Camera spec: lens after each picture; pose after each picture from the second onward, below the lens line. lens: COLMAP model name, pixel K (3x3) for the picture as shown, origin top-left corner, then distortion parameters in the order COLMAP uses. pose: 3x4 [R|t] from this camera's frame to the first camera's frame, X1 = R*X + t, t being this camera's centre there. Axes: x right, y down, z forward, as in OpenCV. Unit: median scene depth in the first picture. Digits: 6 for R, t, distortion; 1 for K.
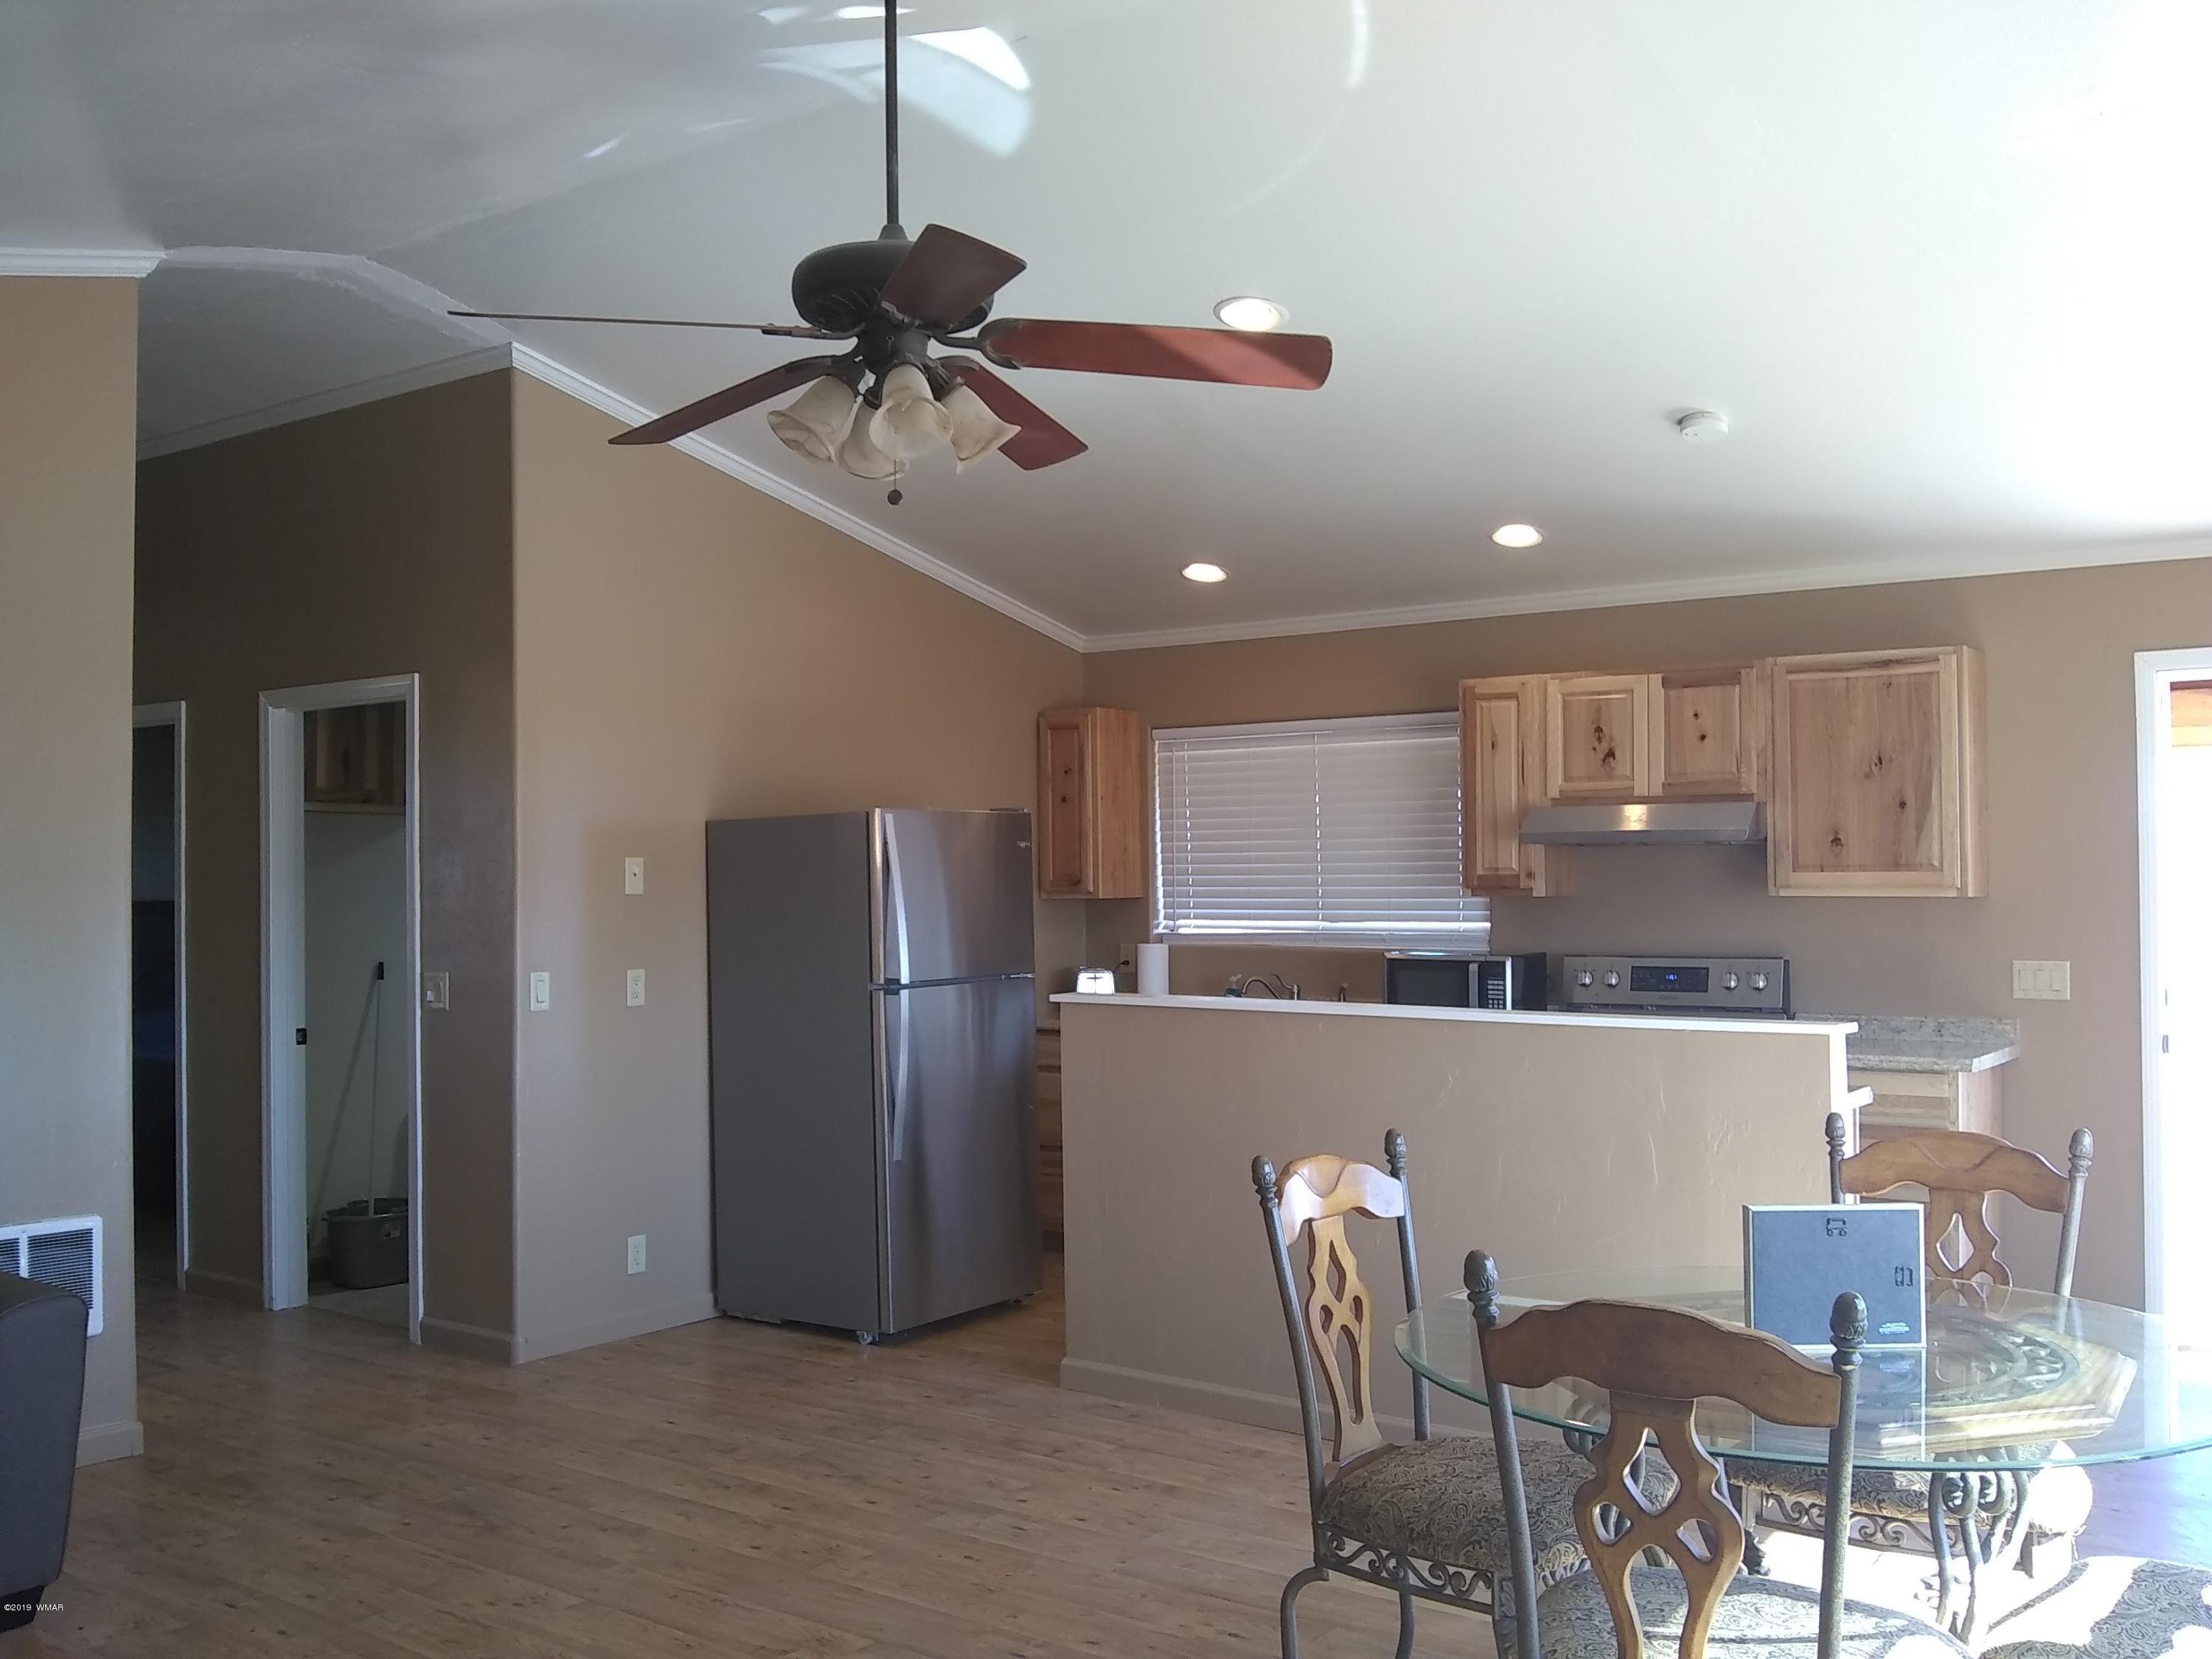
lens RADIAL K [[1992.3, 0, 1106.0], [0, 1992.3, 829.5], [0, 0, 1]] dist [0.022203, -0.145827]
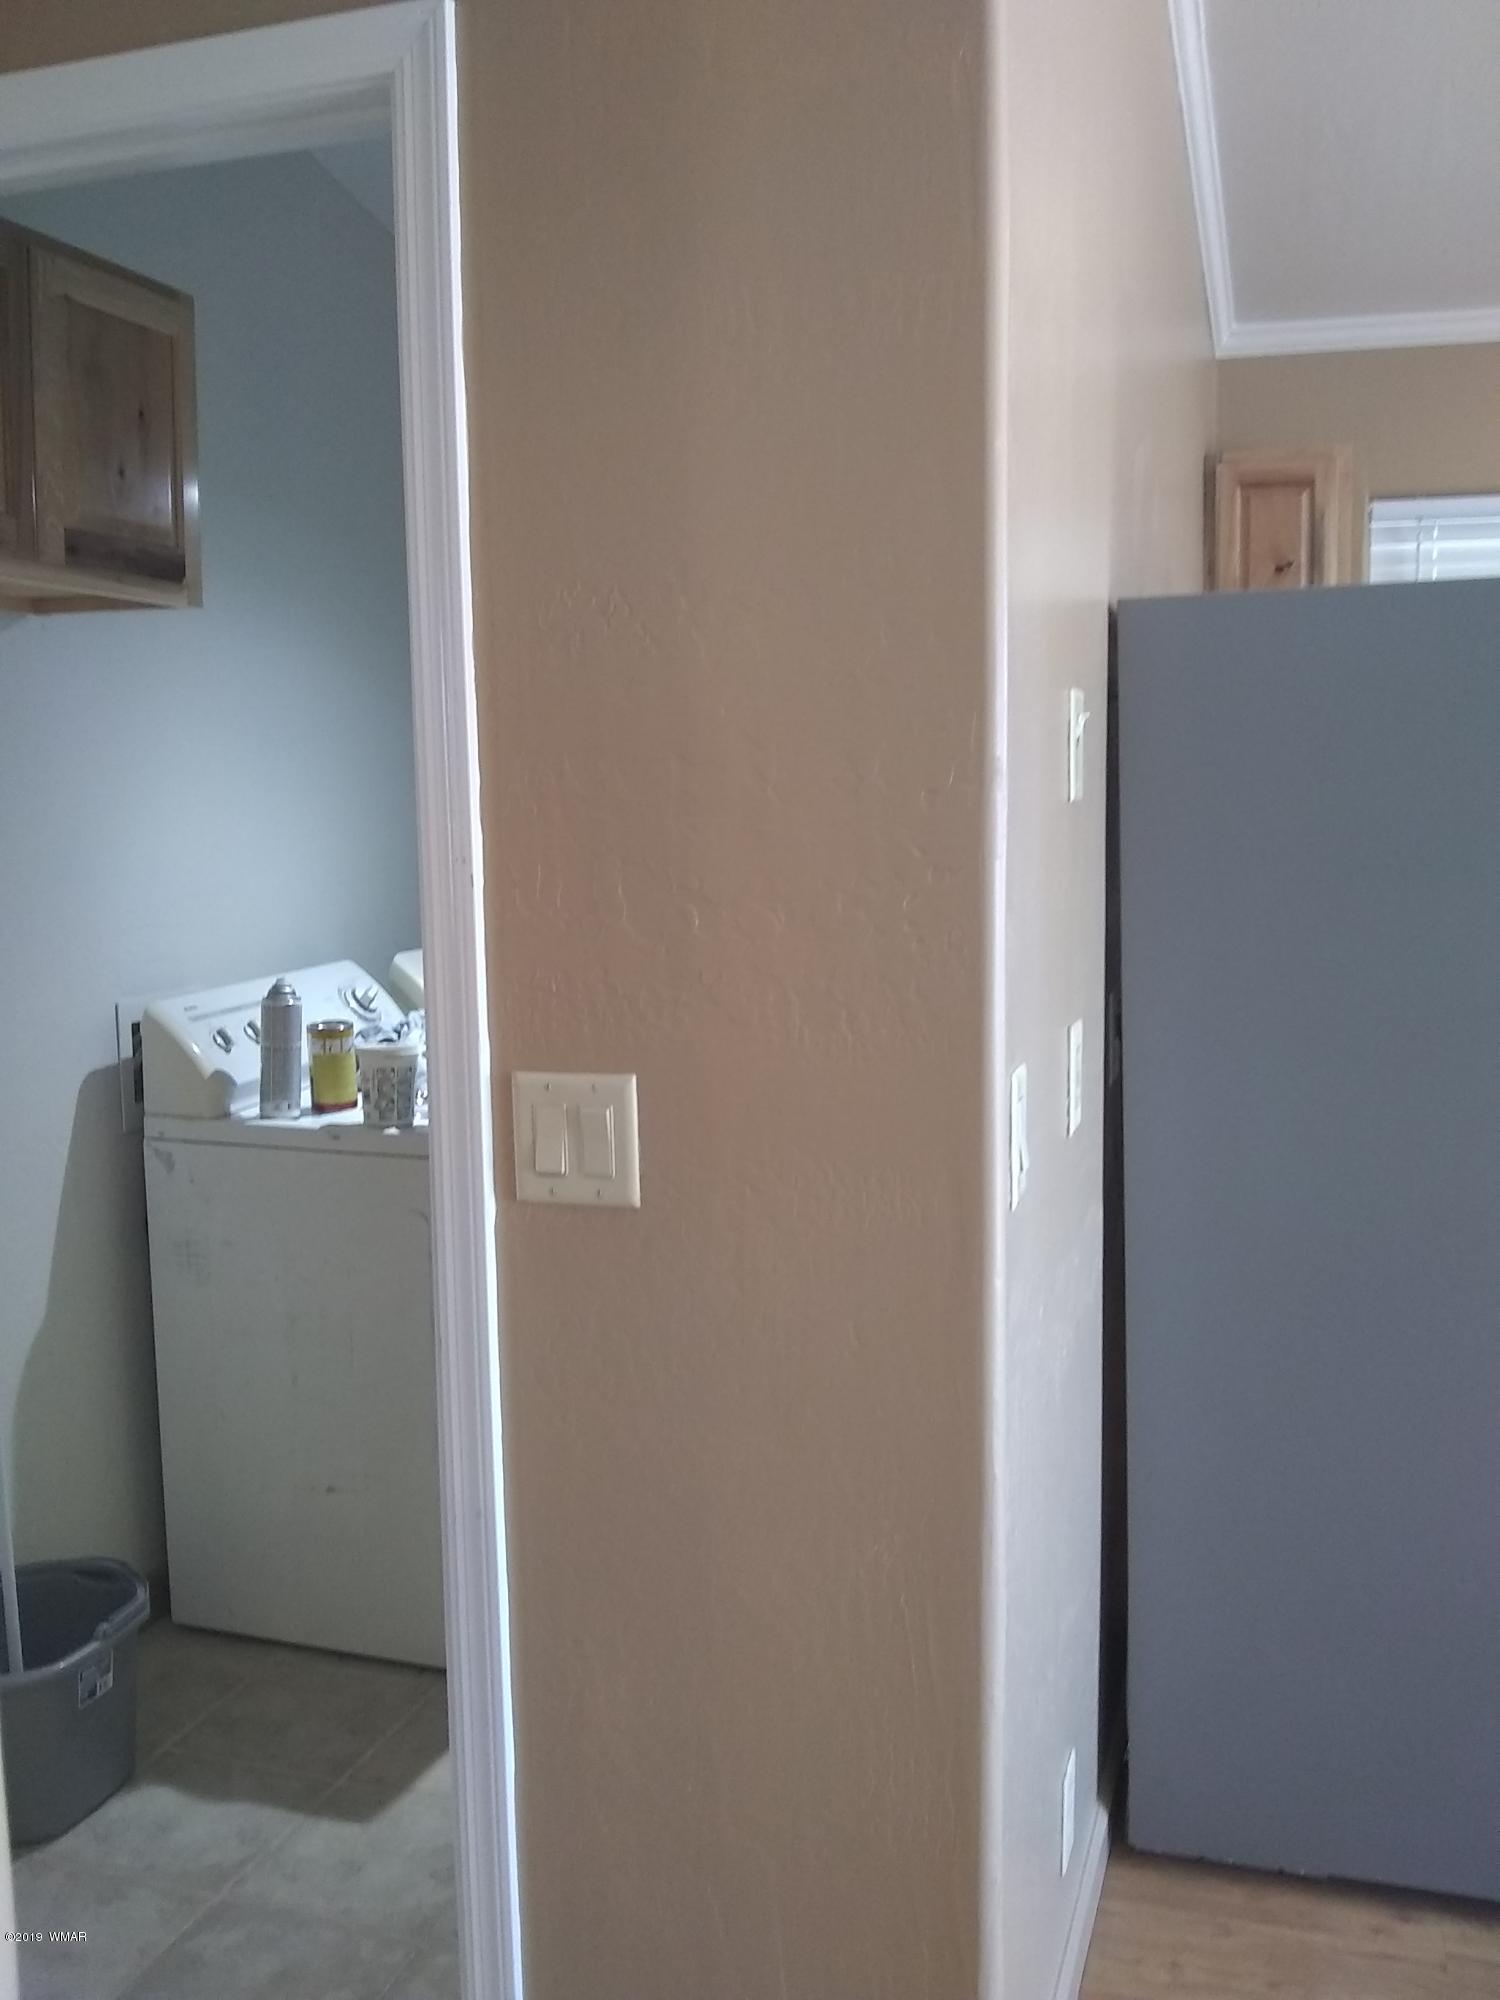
lens RADIAL K [[1858.8, 0, 750.0], [0, 1858.8, 1000.0], [0, 0, 1]] dist [0.003533, -0.115639]
pose [[0.957739, -0.035710, 0.285413, -0.298024], [-0.003546, 0.990722, 0.135855, 0.017639], [-0.287616, -0.131126, 0.948727, 0.563091]]
